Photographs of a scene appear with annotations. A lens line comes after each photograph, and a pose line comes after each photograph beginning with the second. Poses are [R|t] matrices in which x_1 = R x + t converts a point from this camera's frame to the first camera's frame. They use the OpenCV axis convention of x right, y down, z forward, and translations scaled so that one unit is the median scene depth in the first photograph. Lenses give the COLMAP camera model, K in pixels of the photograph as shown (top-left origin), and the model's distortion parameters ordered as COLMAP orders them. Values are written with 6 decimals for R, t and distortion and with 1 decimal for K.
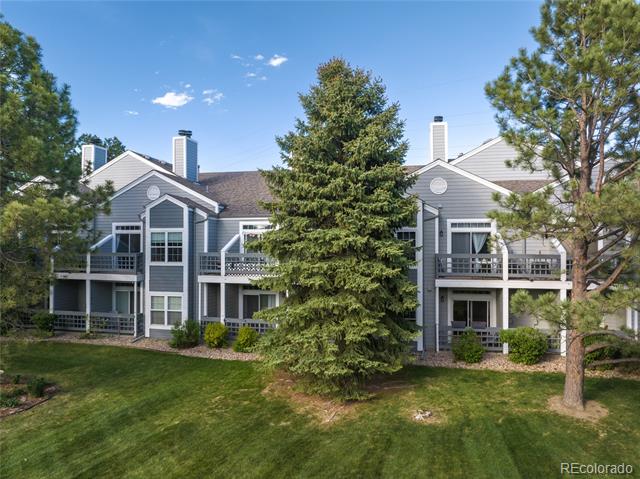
lens RADIAL K [[450.2, 0, 321.6], [0, 450.2, 238.7], [0, 0, 1]] dist [-0.039625, 0.001834]
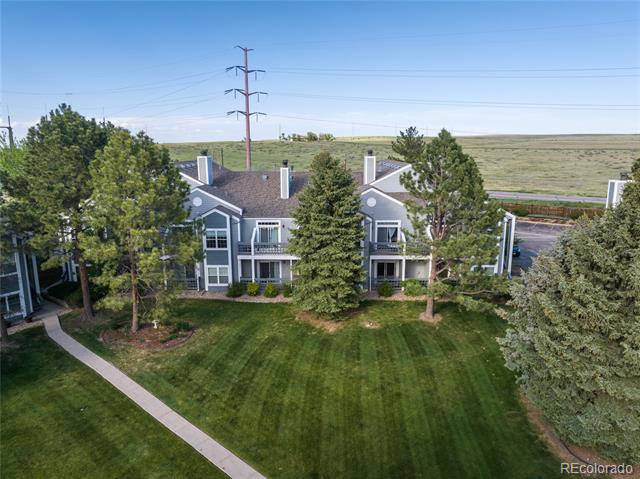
lens RADIAL K [[450.2, 0, 319.3], [0, 450.2, 239.4], [0, 0, 1]] dist [-0.039625, 0.001834]
pose [[0.978700, -0.043048, 0.200733, -0.353378], [-0.002067, 0.975653, 0.219312, -0.408793], [-0.205286, -0.215056, 0.954782, -0.809578]]
